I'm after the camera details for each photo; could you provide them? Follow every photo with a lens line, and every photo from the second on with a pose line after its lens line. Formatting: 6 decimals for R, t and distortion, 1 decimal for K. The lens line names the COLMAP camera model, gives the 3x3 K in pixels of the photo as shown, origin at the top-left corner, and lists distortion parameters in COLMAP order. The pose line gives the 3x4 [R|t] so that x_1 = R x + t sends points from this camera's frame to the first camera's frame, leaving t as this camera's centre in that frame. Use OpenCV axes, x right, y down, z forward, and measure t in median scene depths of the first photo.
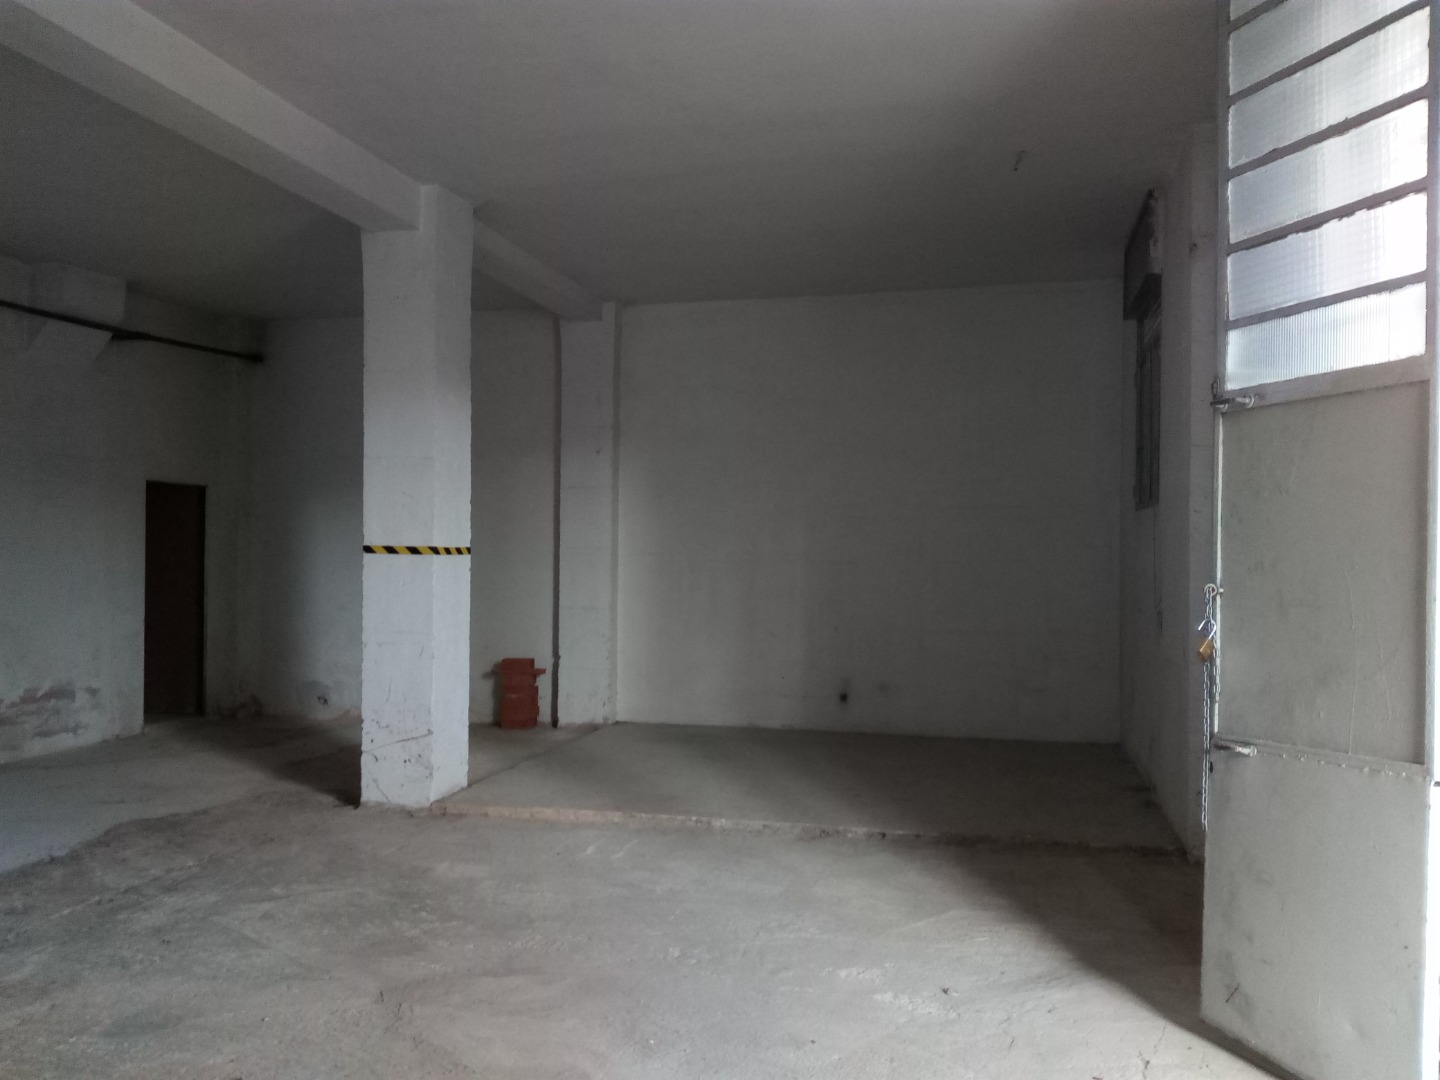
lens RADIAL K [[1163.4, 0, 721.5], [0, 1163.4, 547.3], [0, 0, 1]] dist [0.094692, -0.189959]
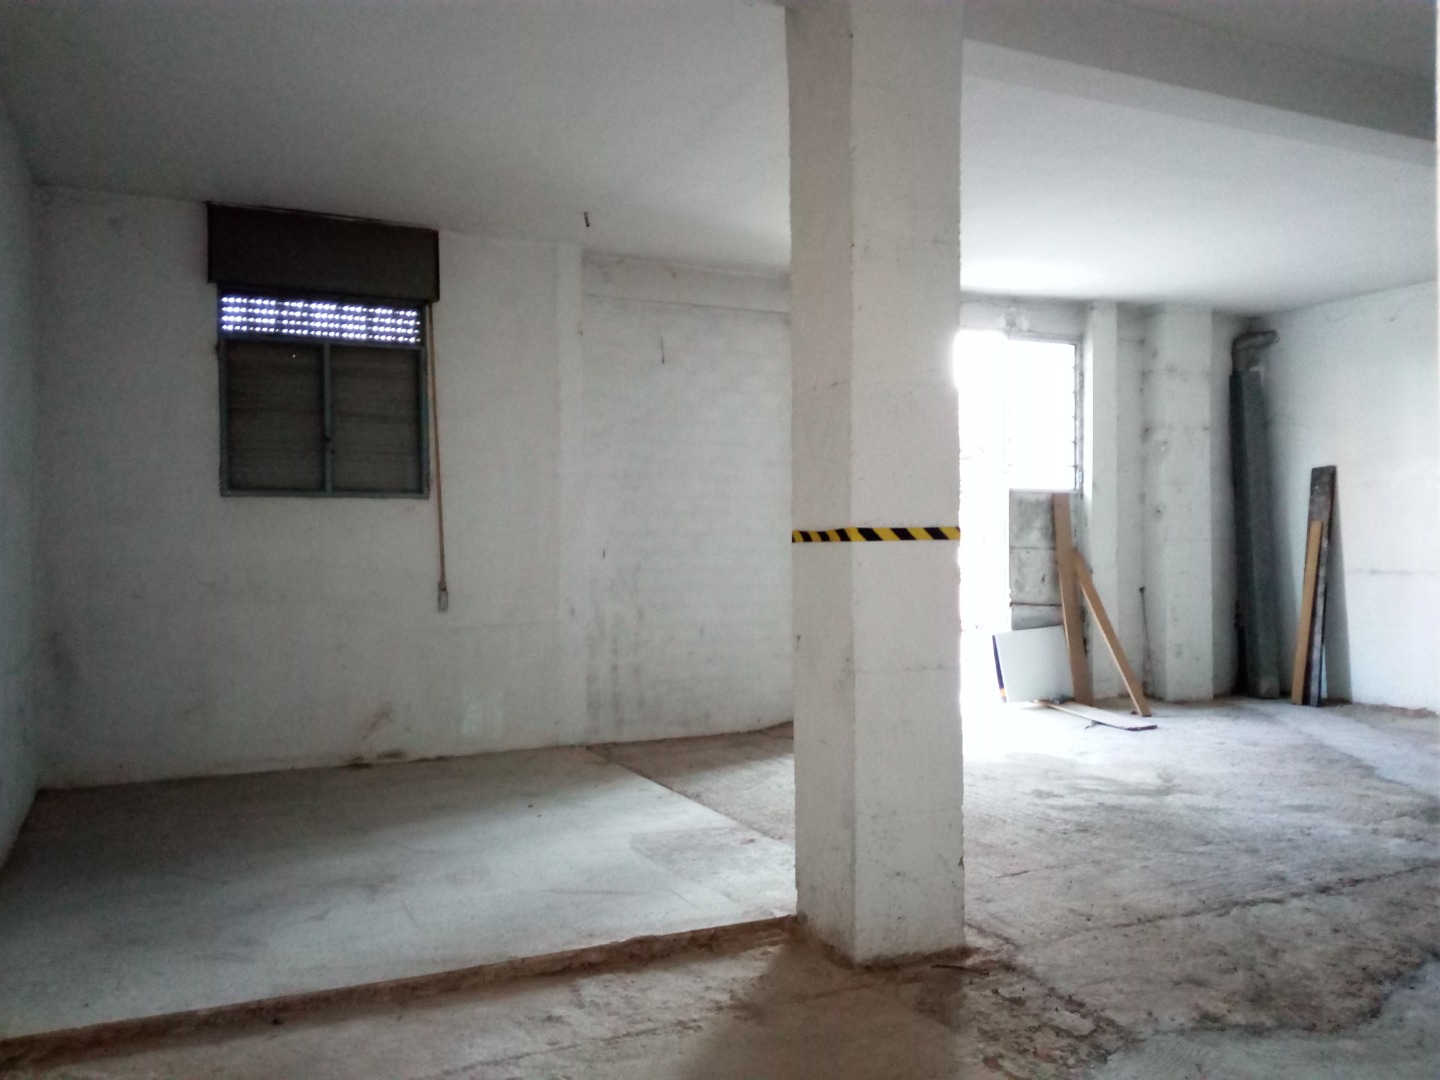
lens RADIAL K [[1163.4, 0, 721.5], [0, 1163.4, 547.3], [0, 0, 1]] dist [0.094692, -0.189959]
pose [[-0.615352, -0.003143, 0.788246, -0.721376], [-0.001306, 0.999995, 0.002968, 0.006008], [-0.788251, 0.000797, -0.615353, 1.491870]]
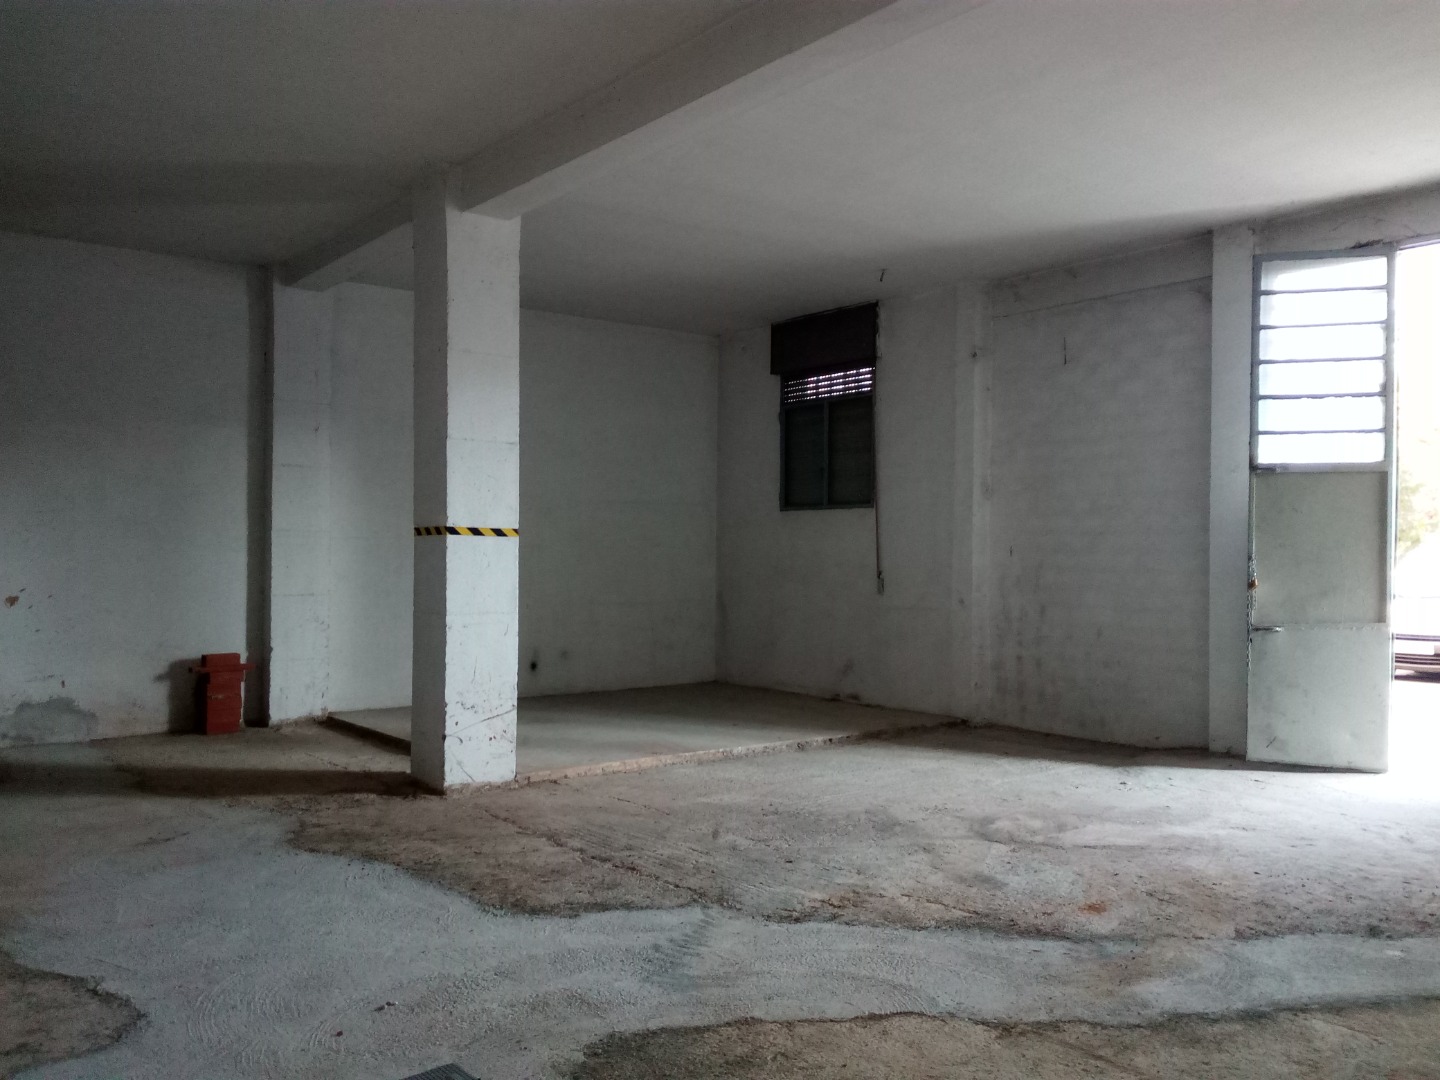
lens RADIAL K [[1163.4, 0, 721.5], [0, 1163.4, 547.3], [0, 0, 1]] dist [0.094692, -0.189959]
pose [[0.633425, 0.002781, 0.773799, -0.926673], [-0.009287, 0.999949, 0.004008, 0.009708], [-0.773748, -0.009725, 0.633419, 0.200221]]
